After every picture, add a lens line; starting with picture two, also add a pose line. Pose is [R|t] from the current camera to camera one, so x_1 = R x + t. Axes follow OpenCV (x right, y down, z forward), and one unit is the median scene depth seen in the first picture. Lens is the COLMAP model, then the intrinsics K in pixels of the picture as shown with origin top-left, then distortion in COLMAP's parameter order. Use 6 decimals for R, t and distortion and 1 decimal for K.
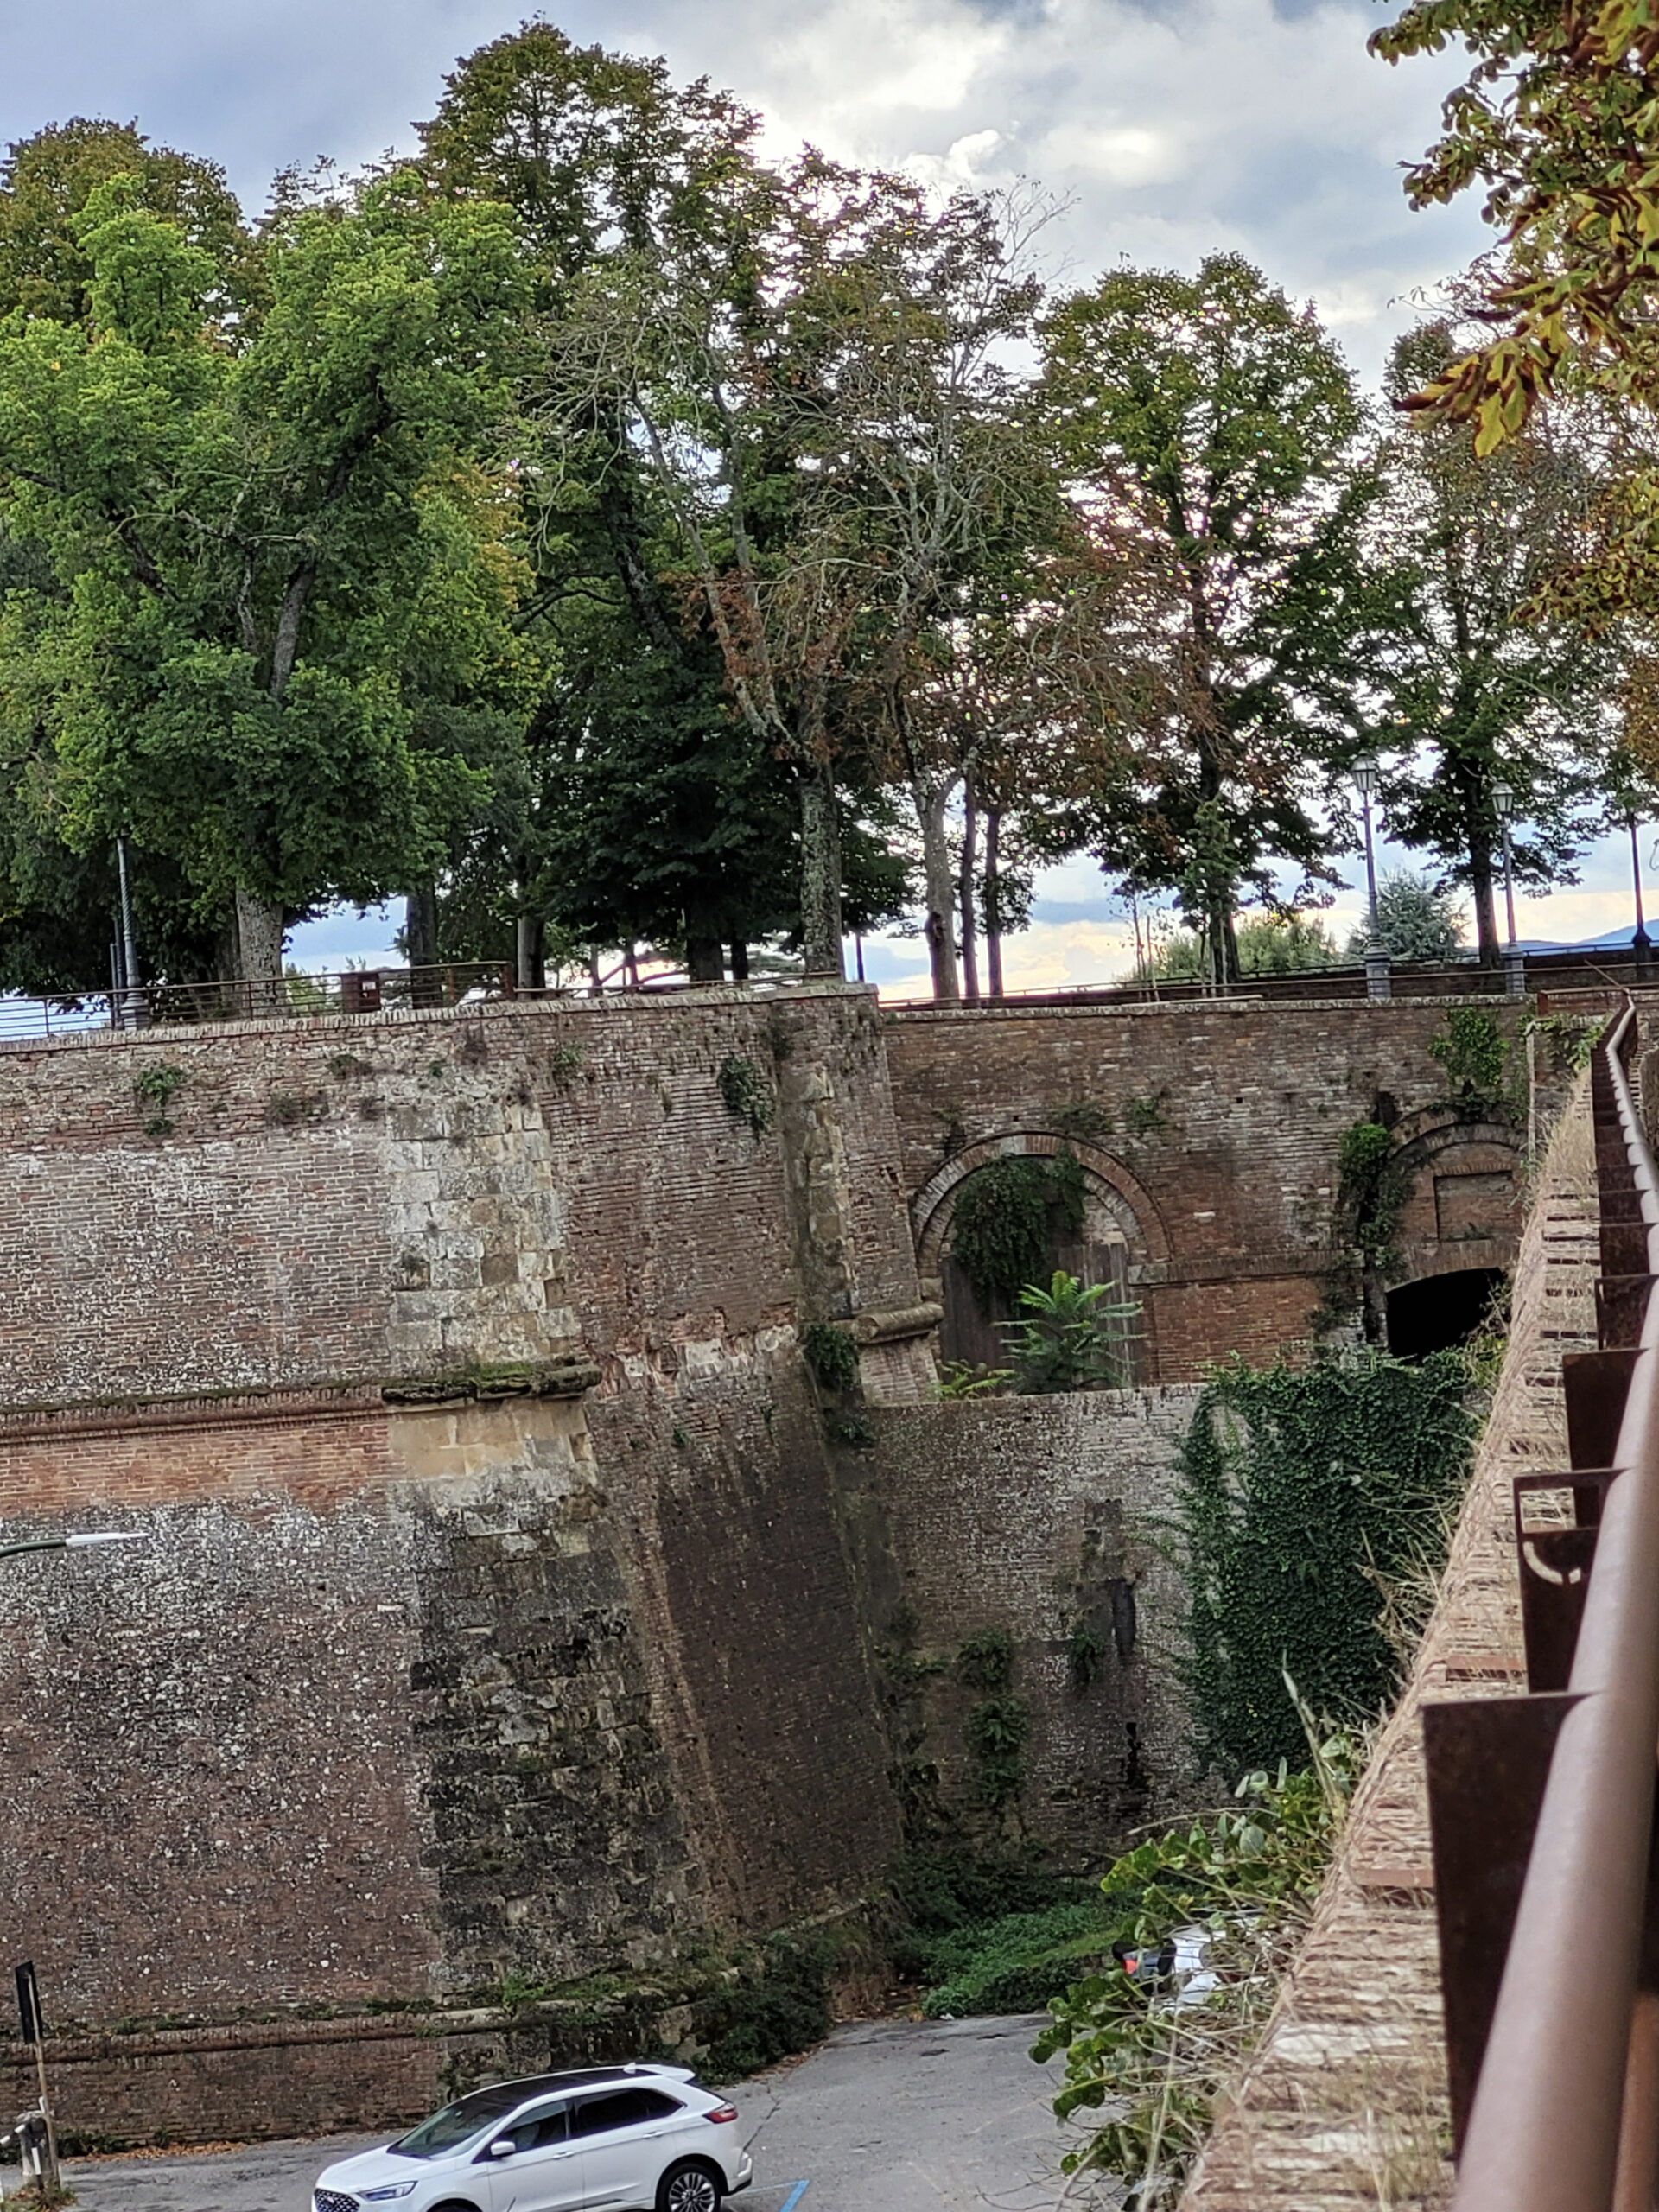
lens RADIAL K [[7055.9, 0, 829.1], [0, 7055.9, 1106.1], [0, 0, 1]] dist [-0.080461, 1.385607]
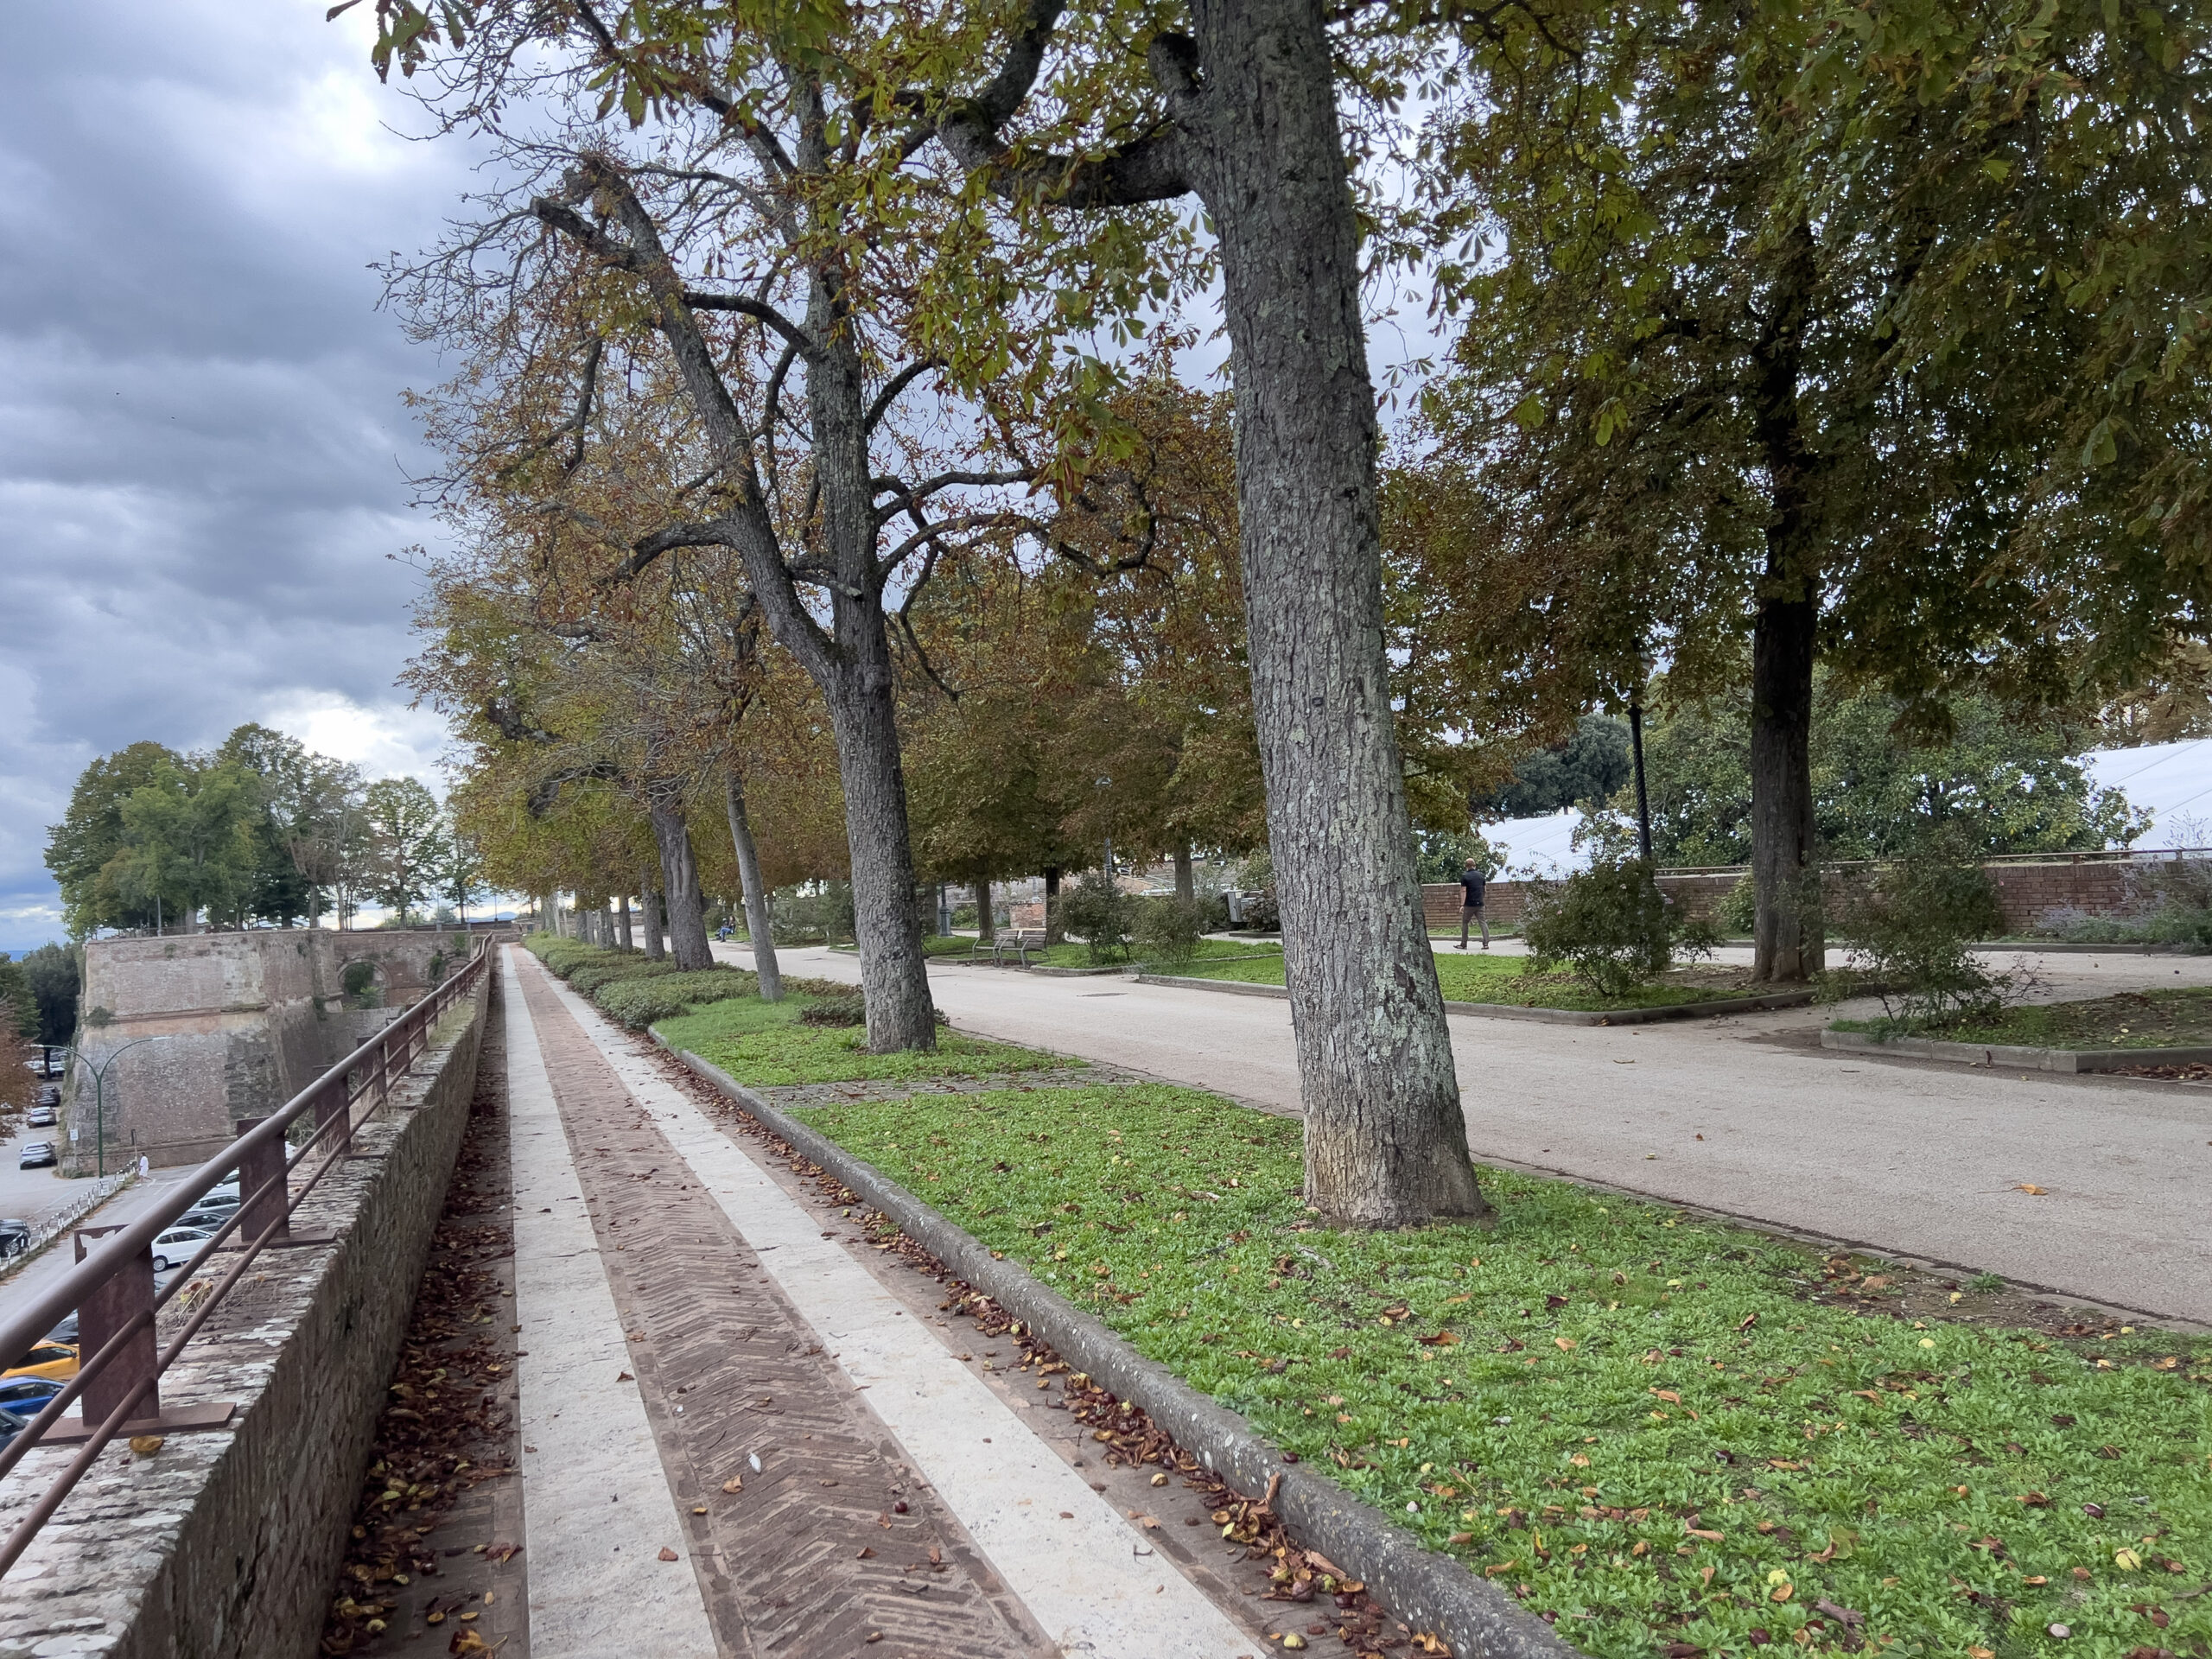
lens RADIAL K [[1652.1, 0, 1106.0], [0, 1652.1, 829.5], [0, 0, 1]] dist [0.049054, -0.055260]
pose [[0.894479, 0.035378, 0.445708, -0.024837], [-0.001547, 0.997103, -0.076041, 0.001774], [-0.447107, 0.067328, 0.891943, -0.242444]]
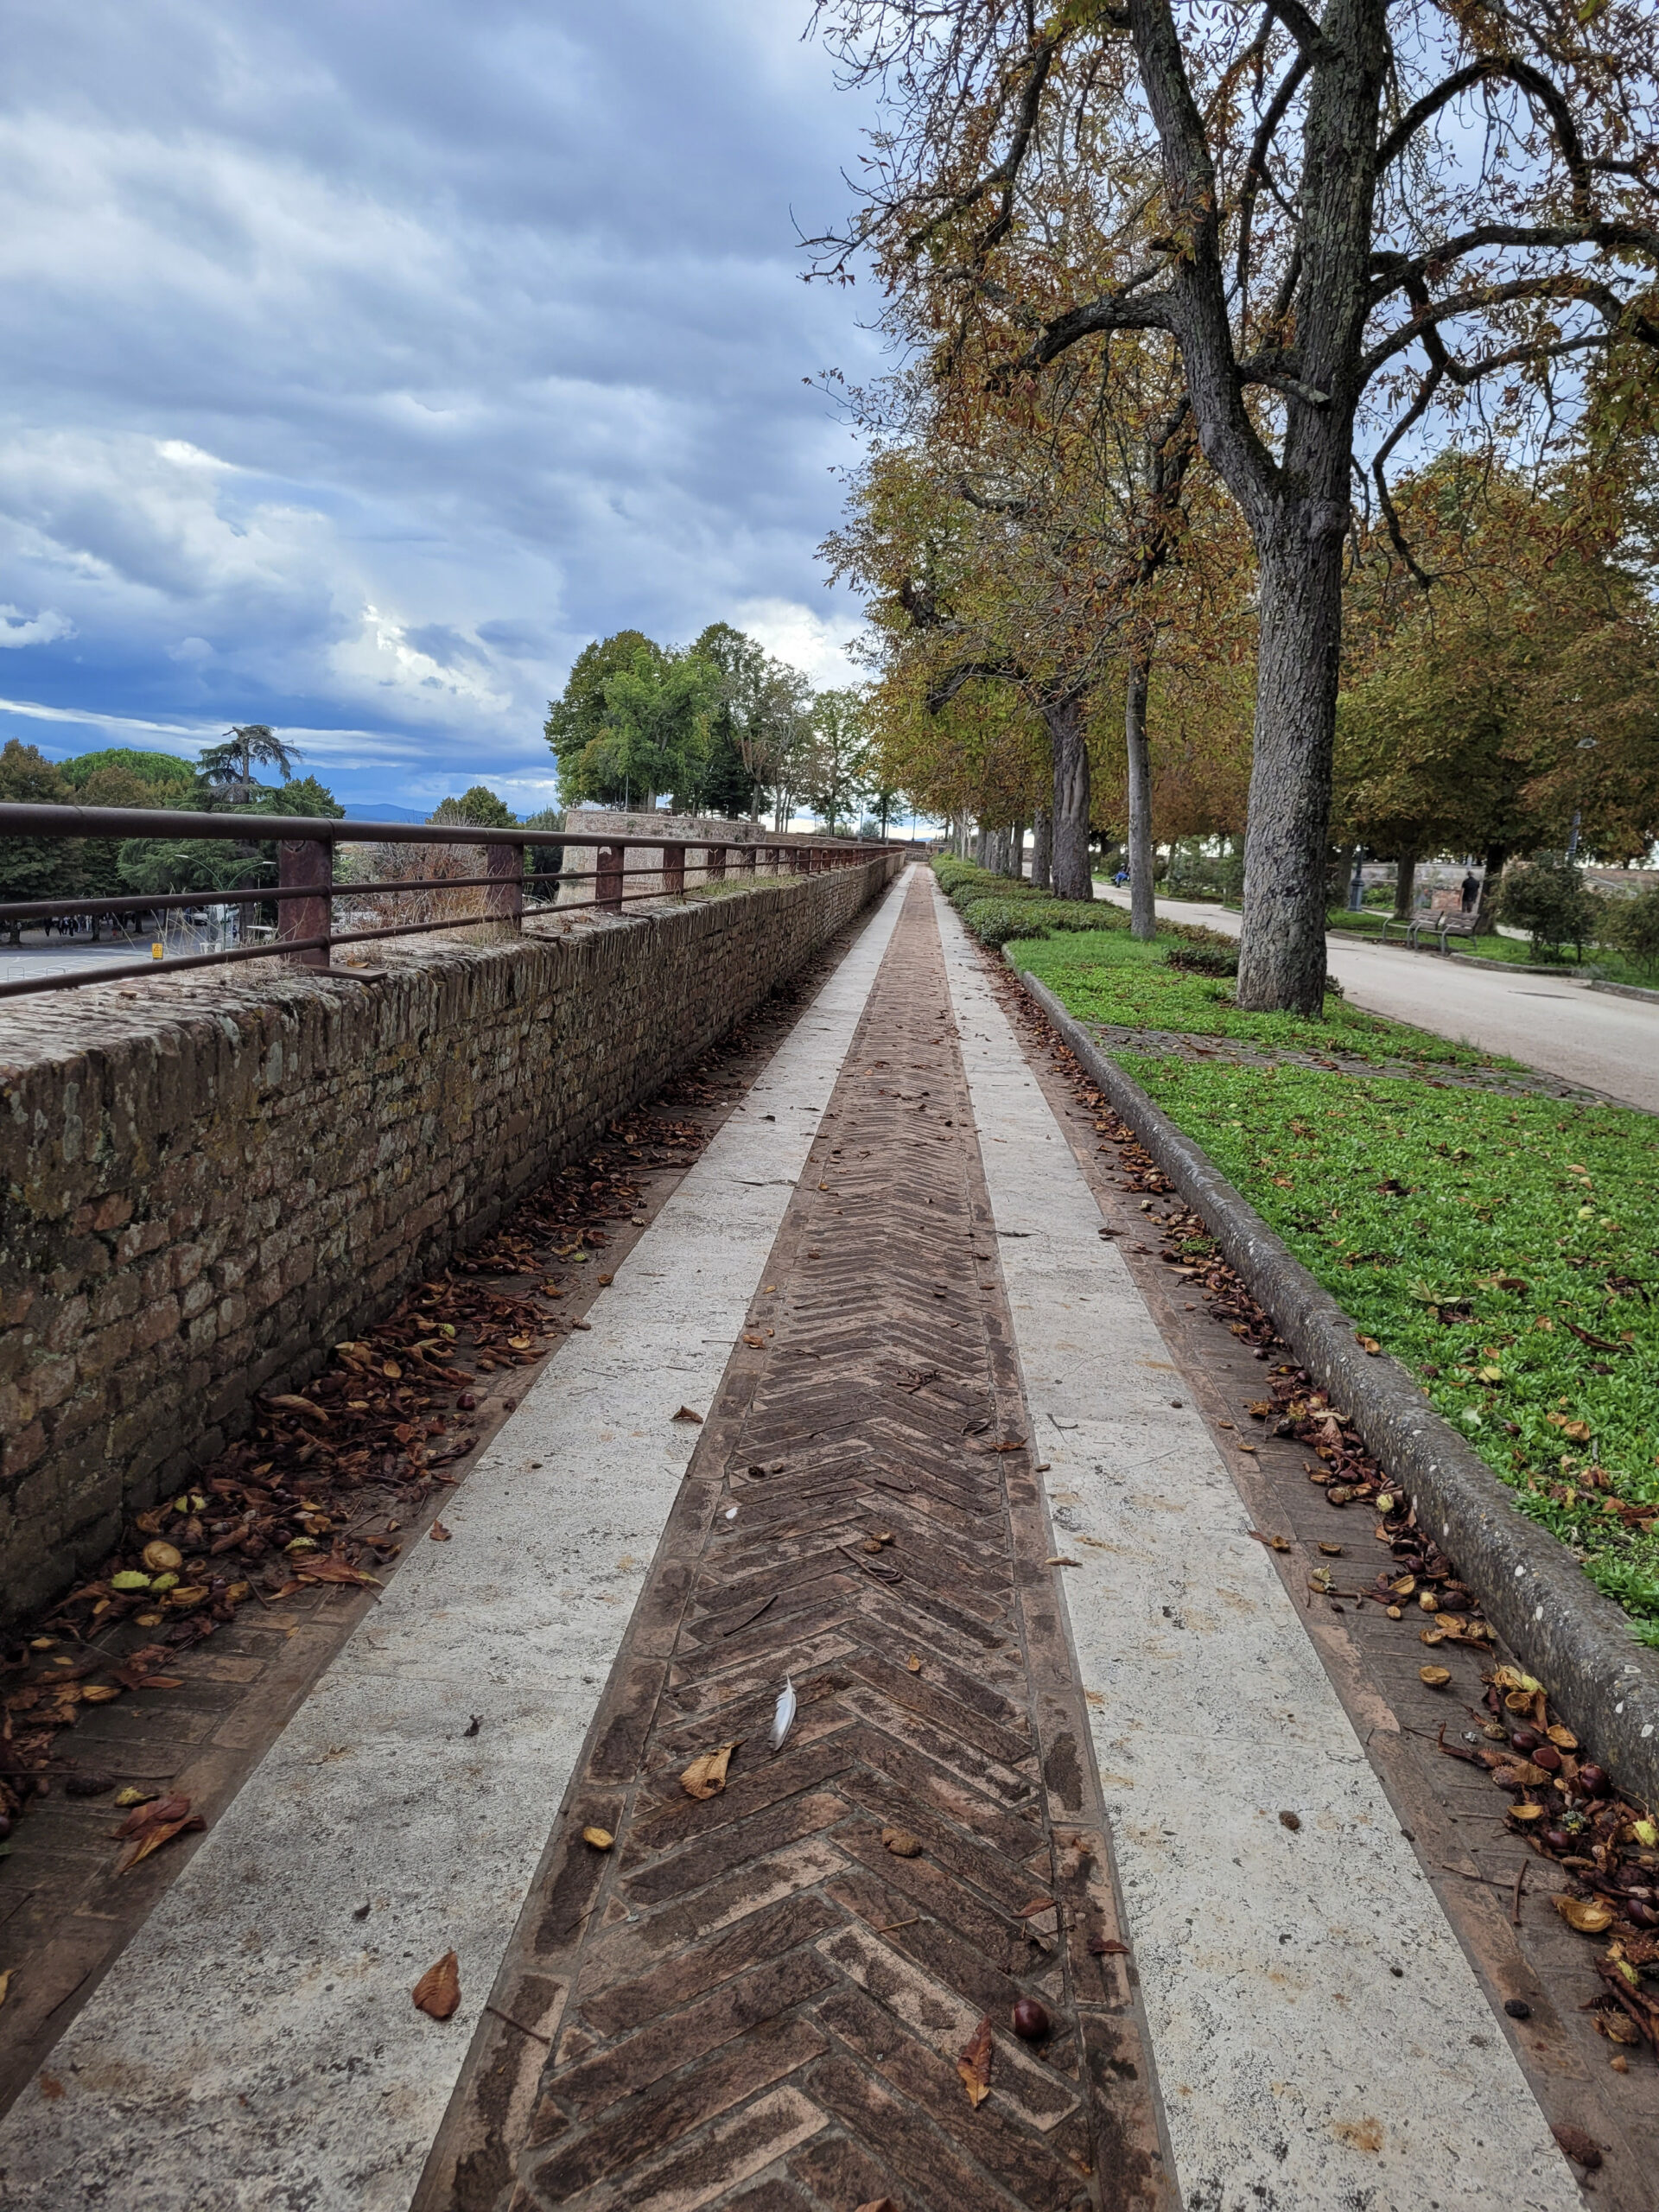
lens RADIAL K [[1635.9, 0, 864.5], [0, 1635.9, 1103.7], [0, 0, 1]] dist [0.034809, 0.001141]
pose [[0.986282, 0.133050, 0.097702, -0.010301], [-0.145801, 0.979682, 0.137713, 0.006106], [-0.077394, -0.150069, 0.985642, -0.205097]]
